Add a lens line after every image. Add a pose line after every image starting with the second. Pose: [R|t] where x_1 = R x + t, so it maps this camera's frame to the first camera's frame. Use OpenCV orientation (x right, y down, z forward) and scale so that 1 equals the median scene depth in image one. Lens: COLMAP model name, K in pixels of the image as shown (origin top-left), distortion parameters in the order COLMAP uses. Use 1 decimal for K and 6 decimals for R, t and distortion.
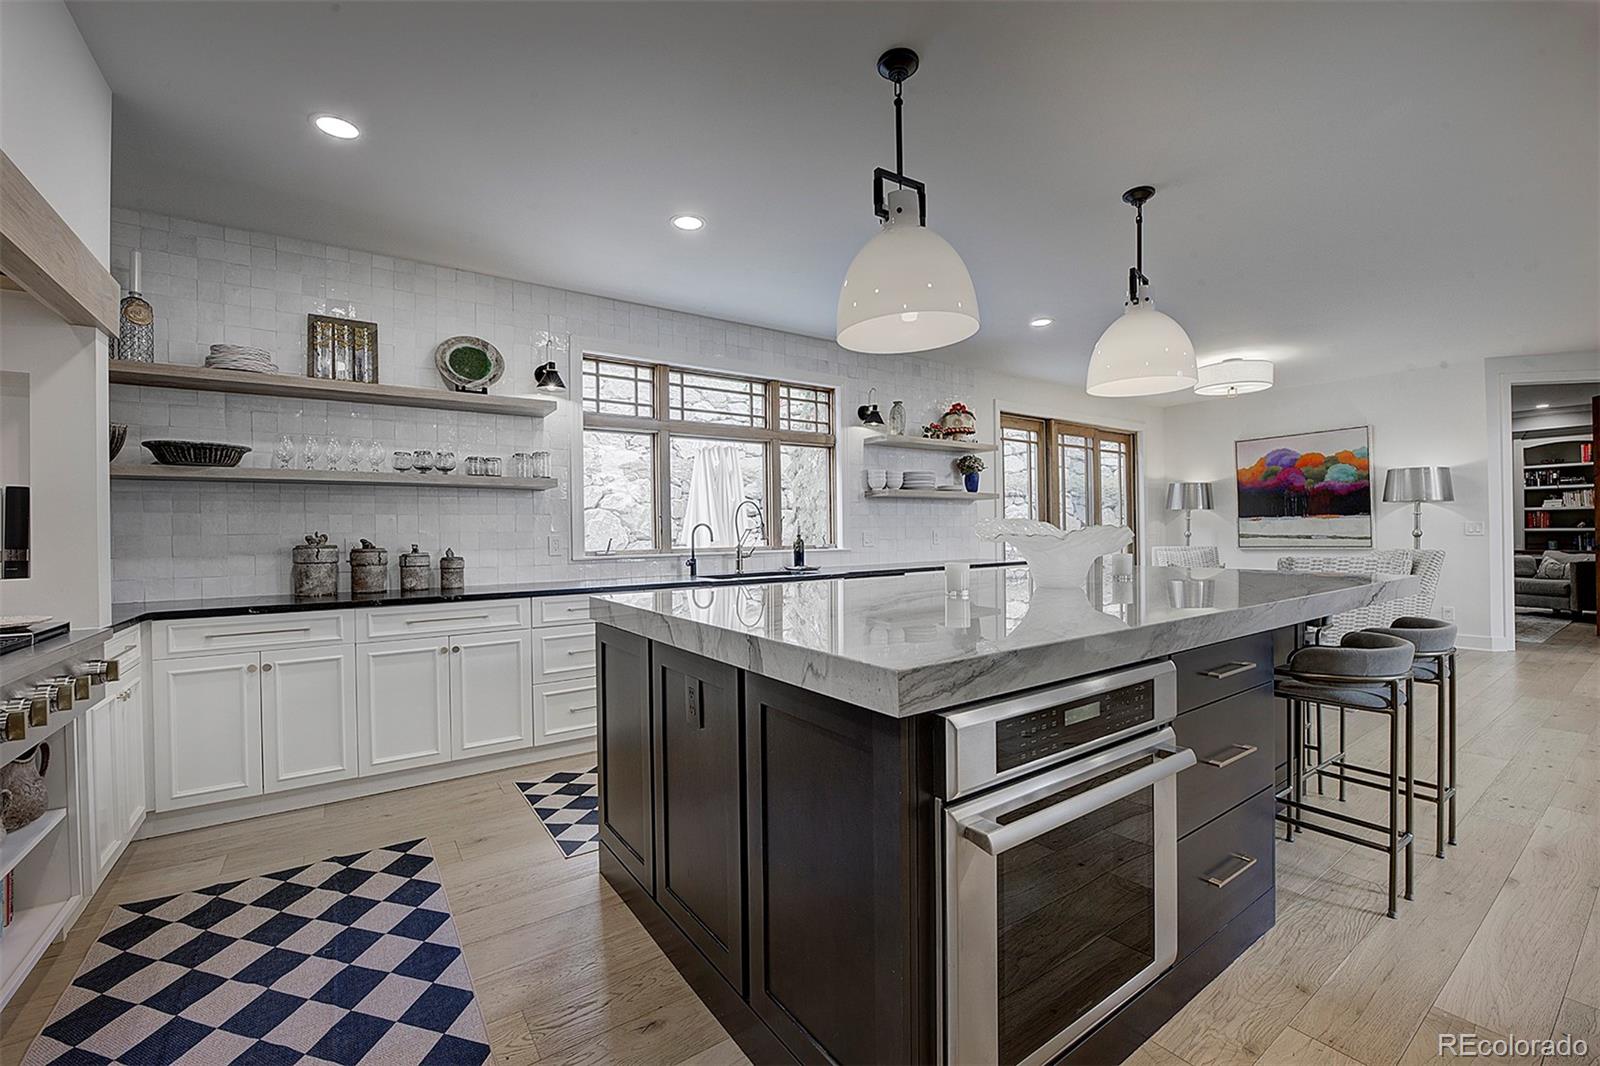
lens RADIAL K [[664.8, 0, 797.3], [0, 664.8, 532.8], [0, 0, 1]] dist [-0.014274, -0.000059]
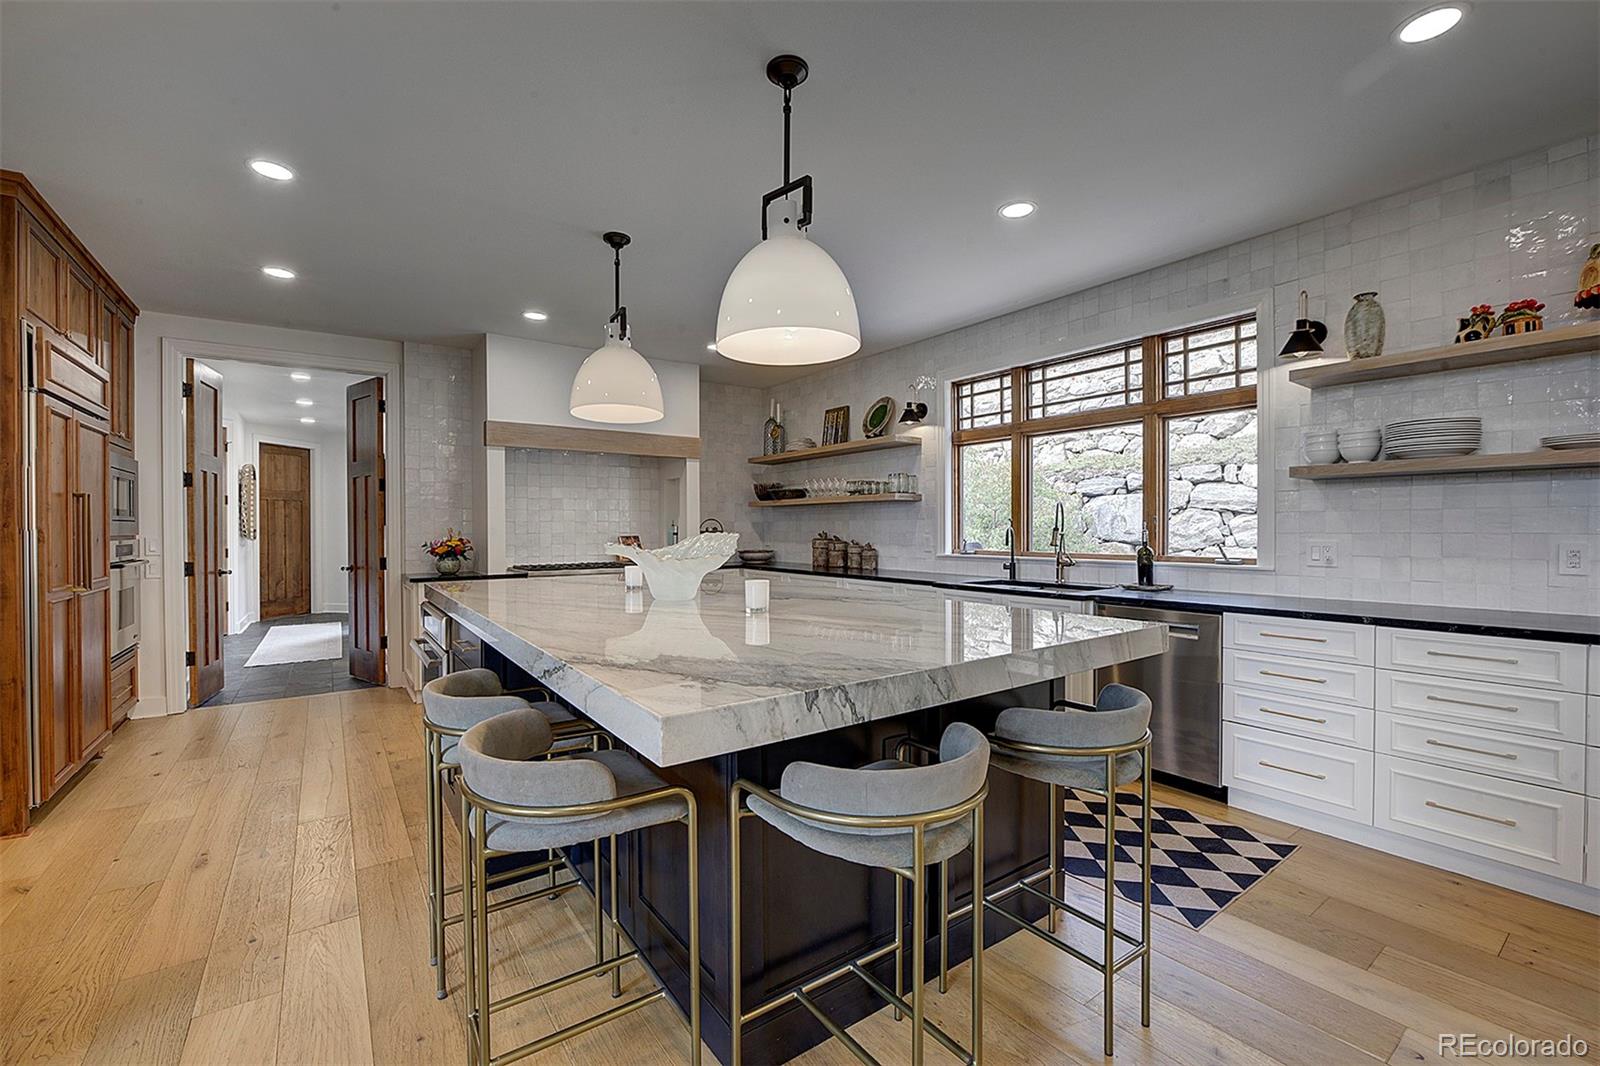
lens RADIAL K [[664.8, 0, 797.3], [0, 664.8, 532.8], [0, 0, 1]] dist [-0.014274, -0.000059]
pose [[0.004632, 0.023387, -0.999716, 0.784371], [0.006766, 0.999703, 0.023418, -0.028528], [0.999966, -0.006873, 0.004473, 0.644028]]
